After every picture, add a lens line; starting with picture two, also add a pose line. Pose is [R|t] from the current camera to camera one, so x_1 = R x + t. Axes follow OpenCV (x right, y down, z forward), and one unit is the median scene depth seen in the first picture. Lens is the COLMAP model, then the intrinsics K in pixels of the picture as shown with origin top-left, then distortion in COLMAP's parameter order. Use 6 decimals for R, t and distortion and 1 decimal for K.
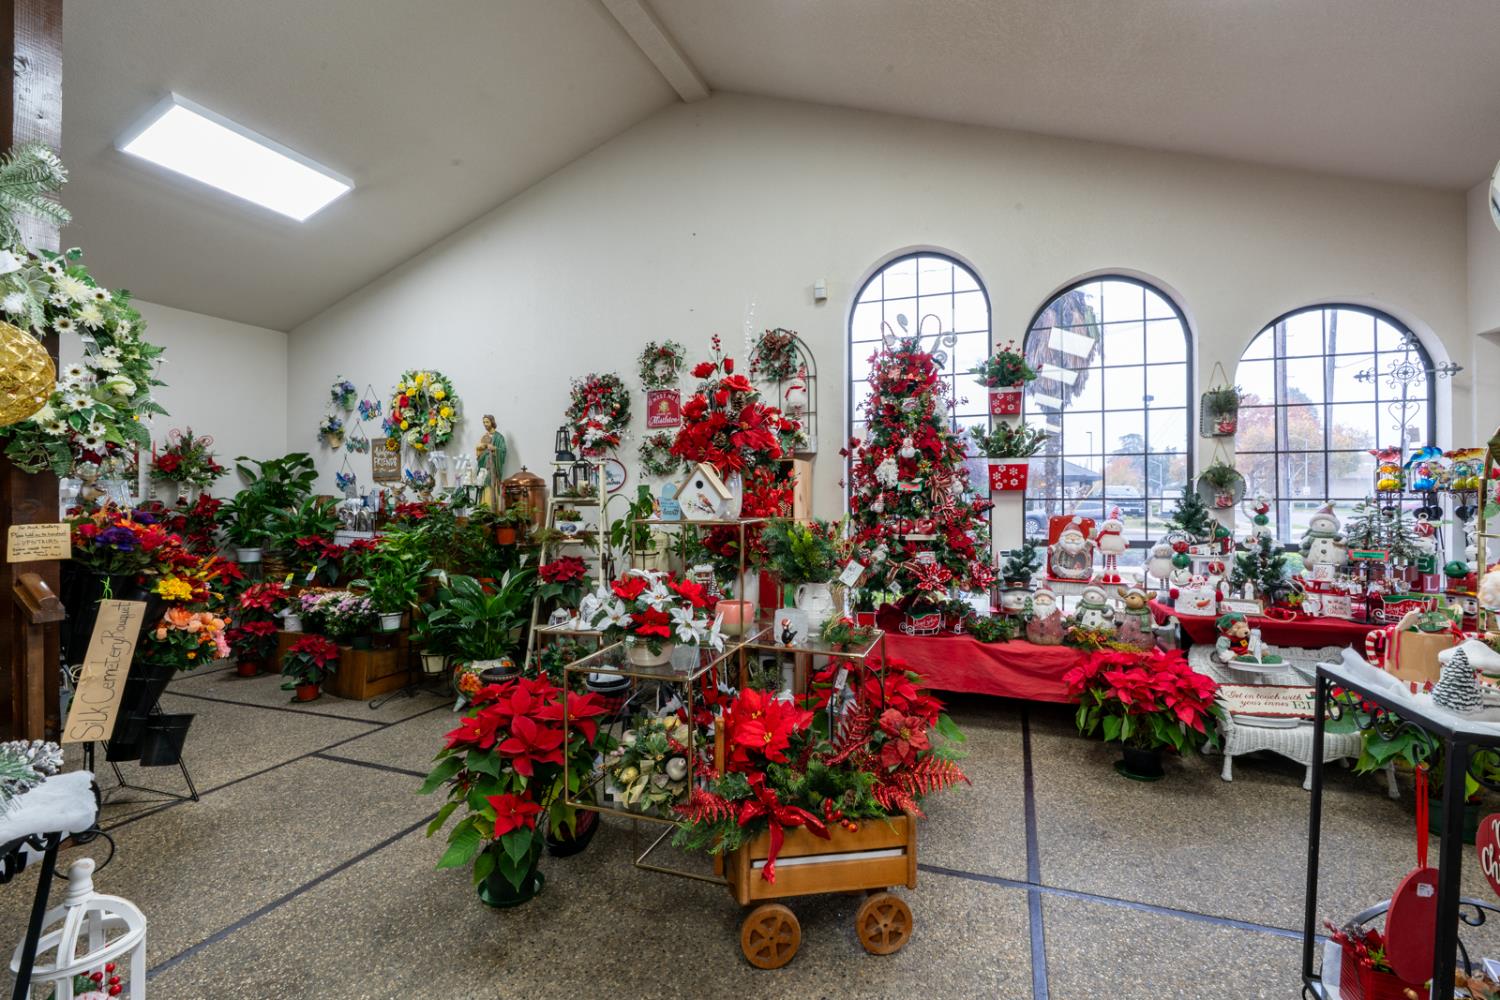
lens RADIAL K [[679.4, 0, 750.6], [0, 679.4, 494.9], [0, 0, 1]] dist [-0.008527, 0.003499]
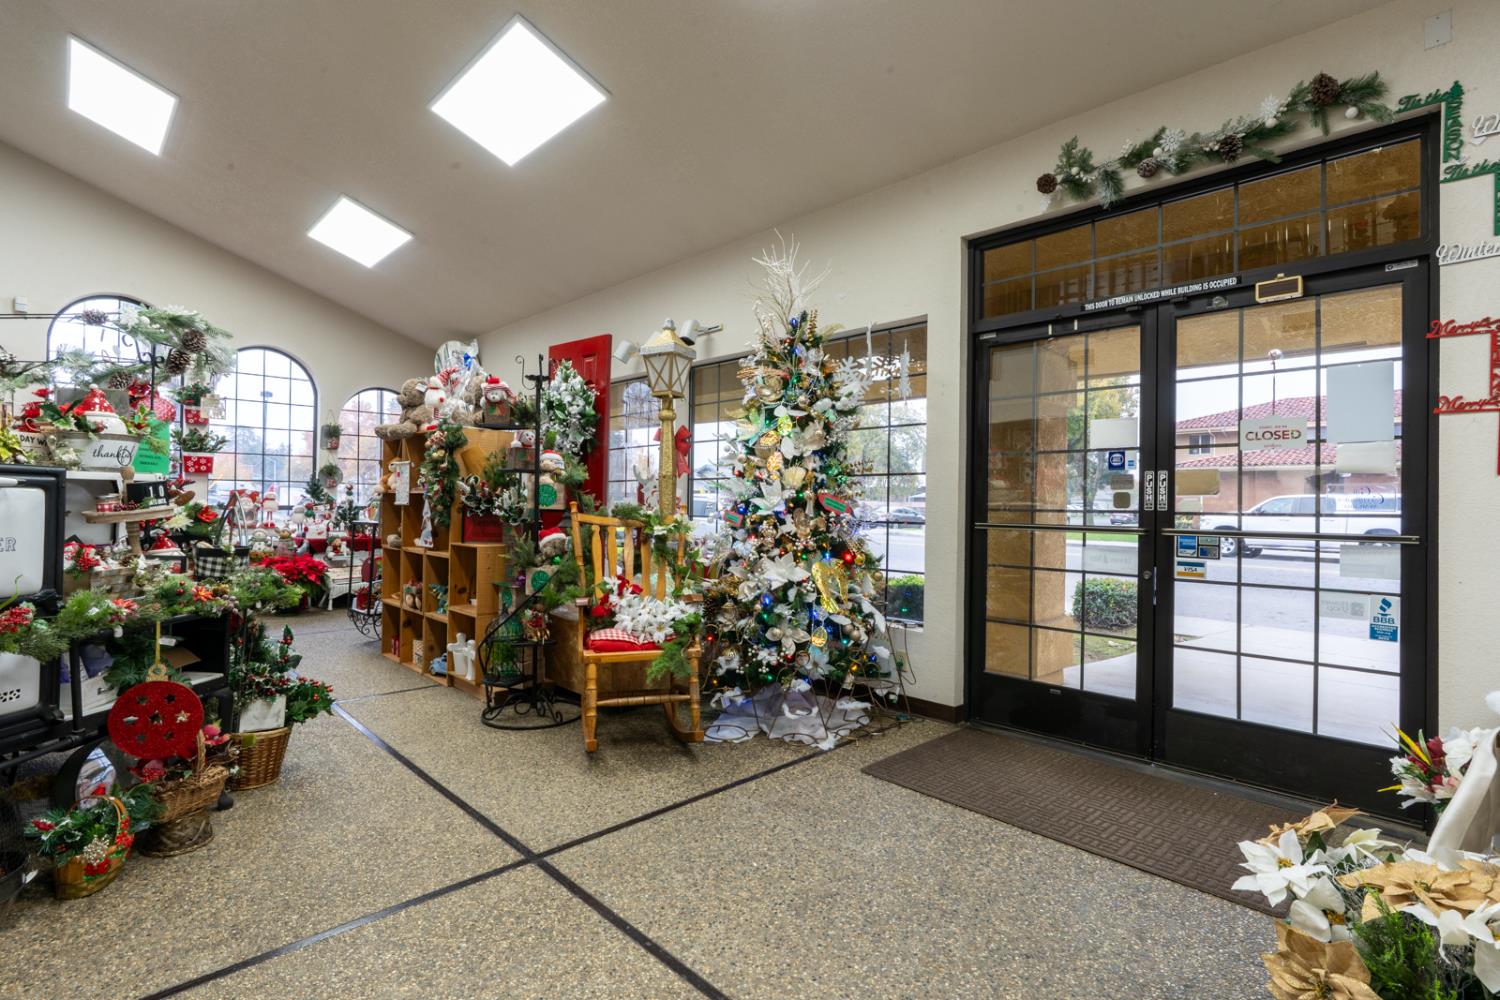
lens RADIAL K [[706.9, 0, 758.9], [0, 706.9, 494.8], [0, 0, 1]] dist [-0.005826, -0.000786]
pose [[0.410826, 0.014682, 0.911596, -0.630789], [-0.014765, 0.999846, -0.009449, 0.044118], [-0.911594, -0.009578, 0.410979, -0.933862]]
